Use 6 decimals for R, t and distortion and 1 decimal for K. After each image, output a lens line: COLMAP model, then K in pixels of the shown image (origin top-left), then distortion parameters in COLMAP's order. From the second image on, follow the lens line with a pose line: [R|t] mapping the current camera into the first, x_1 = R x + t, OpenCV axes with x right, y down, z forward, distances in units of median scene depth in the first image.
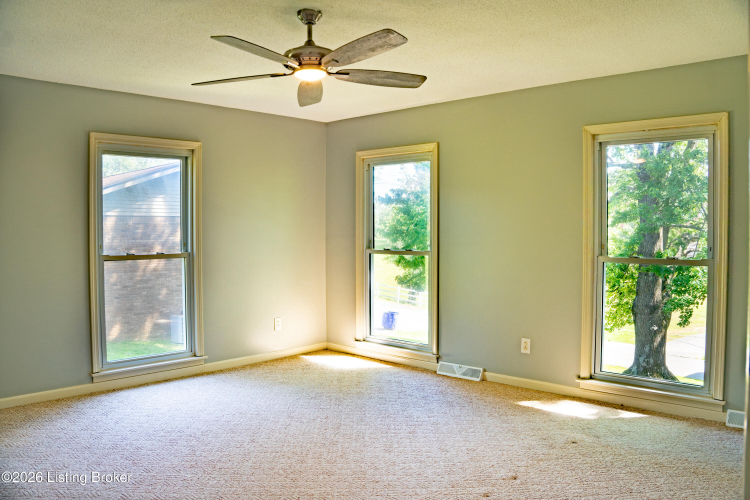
lens RADIAL K [[608.8, 0, 376.0], [0, 608.8, 247.4], [0, 0, 1]] dist [-0.161131, 0.050627]
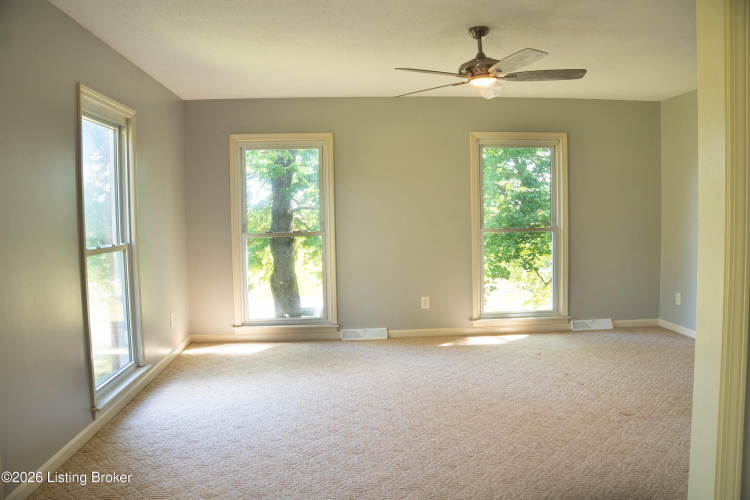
lens RADIAL K [[608.8, 0, 377.1], [0, 608.8, 250.1], [0, 0, 1]] dist [-0.161131, 0.050627]
pose [[0.673717, -0.057542, 0.736745, -0.815469], [0.039782, 0.998342, 0.041595, -0.002737], [-0.737917, 0.001286, 0.674890, 0.236693]]
